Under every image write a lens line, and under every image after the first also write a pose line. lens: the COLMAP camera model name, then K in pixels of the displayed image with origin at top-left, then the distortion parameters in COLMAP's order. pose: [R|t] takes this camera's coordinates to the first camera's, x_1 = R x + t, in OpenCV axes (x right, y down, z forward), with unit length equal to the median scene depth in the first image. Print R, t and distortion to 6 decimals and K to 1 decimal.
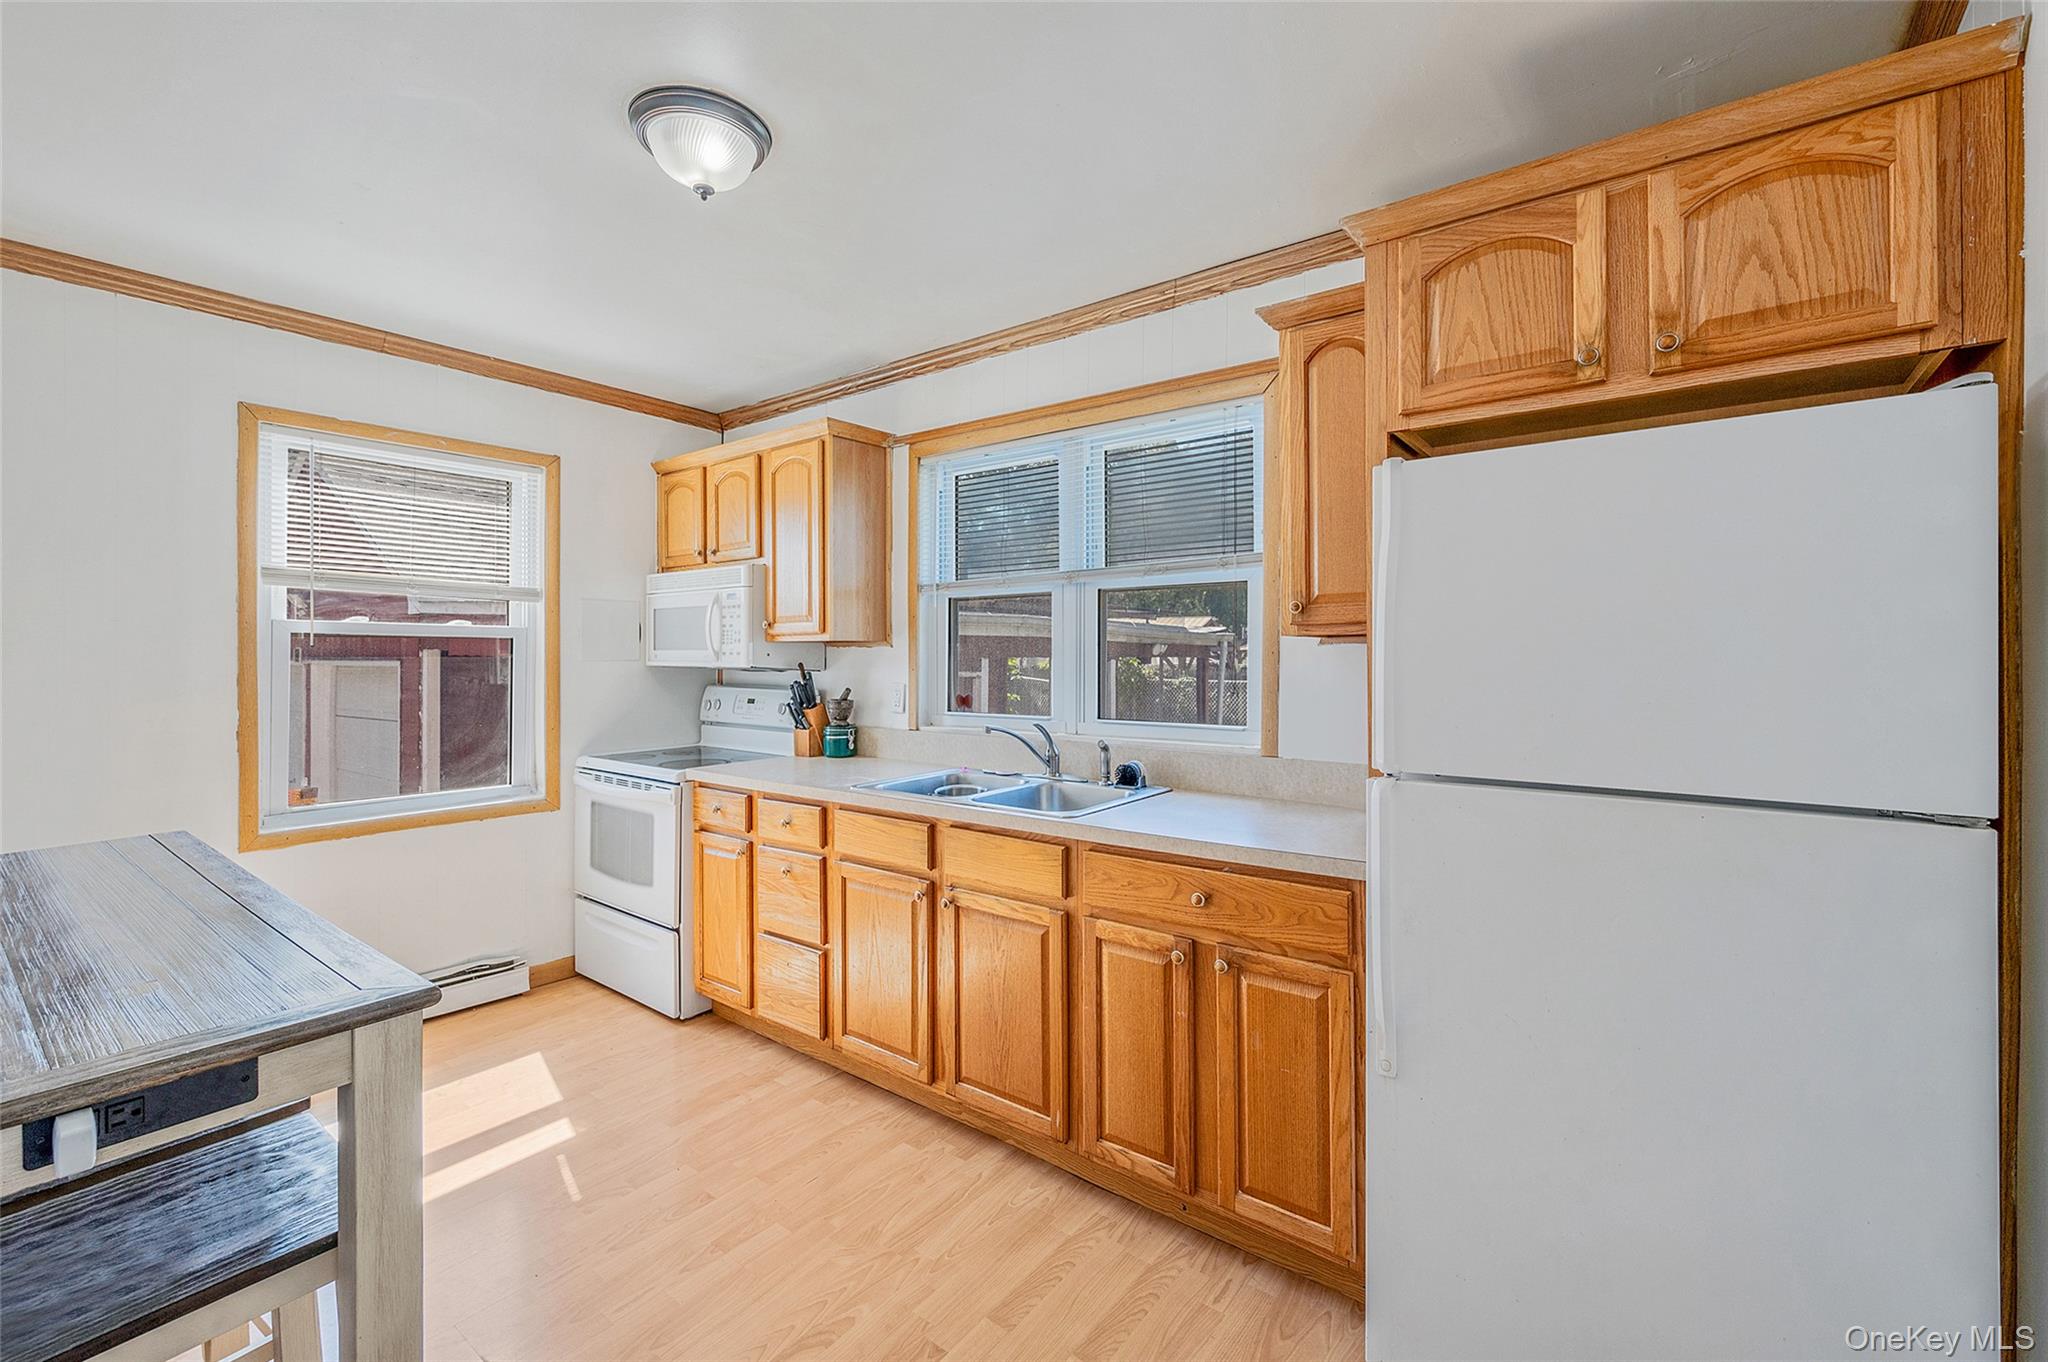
lens RADIAL K [[861.5, 0, 1049.7], [0, 861.5, 651.1], [0, 0, 1]] dist [0.005451, -0.000368]
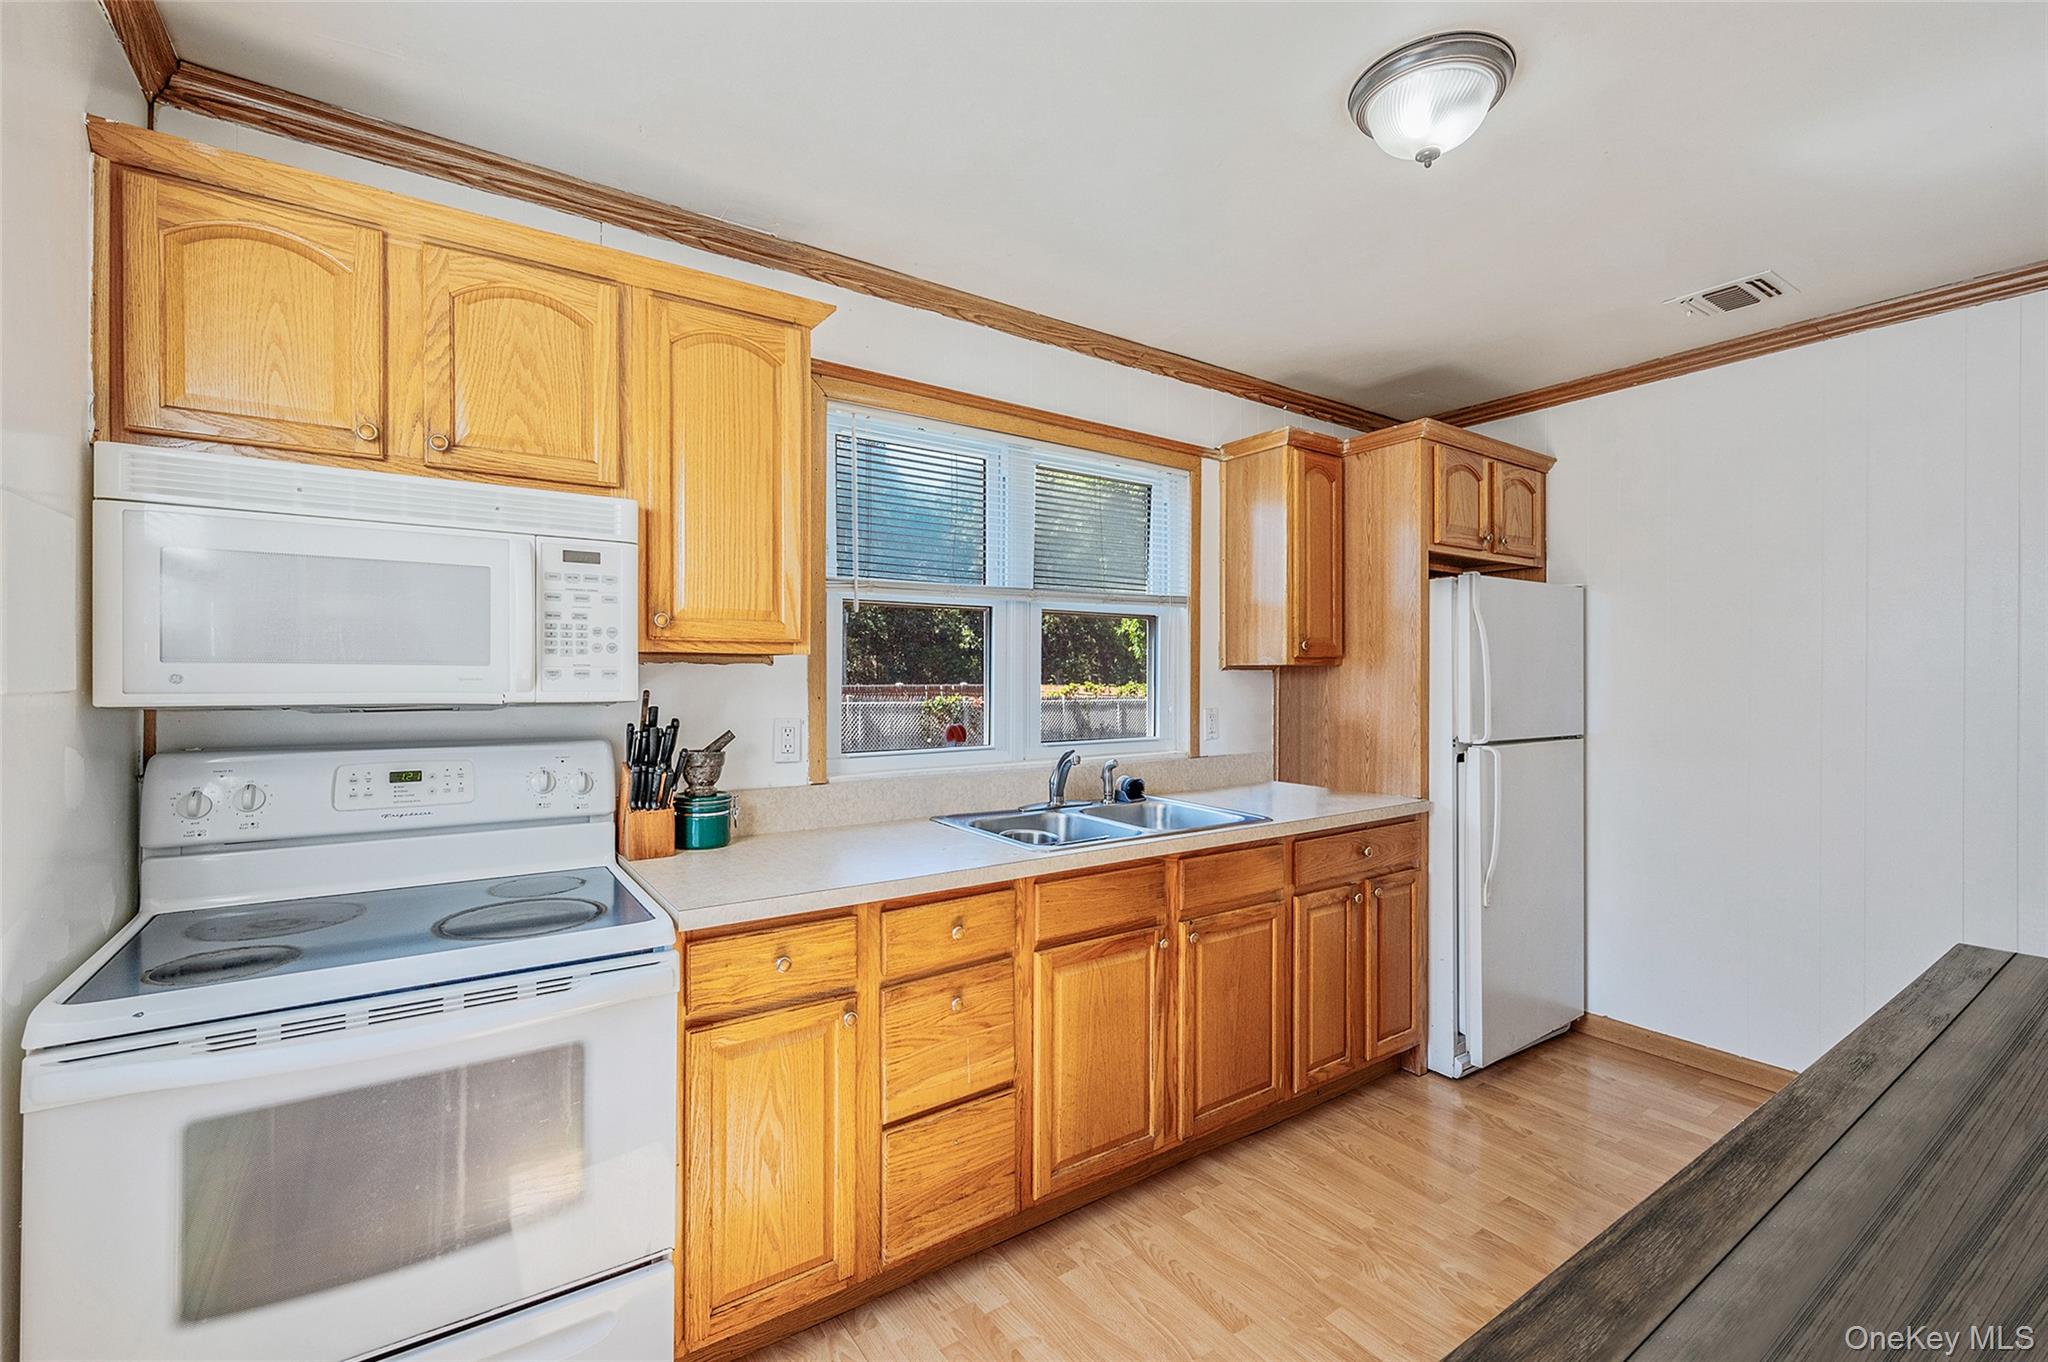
lens RADIAL K [[861.5, 0, 1024.0], [0, 861.5, 677.0], [0, 0, 1]] dist [0.005451, -0.000368]
pose [[0.320163, 0.000960, 0.947362, -0.888678], [-0.007400, 0.999972, 0.001487, 0.002242], [-0.947333, -0.007487, 0.320161, 0.715575]]
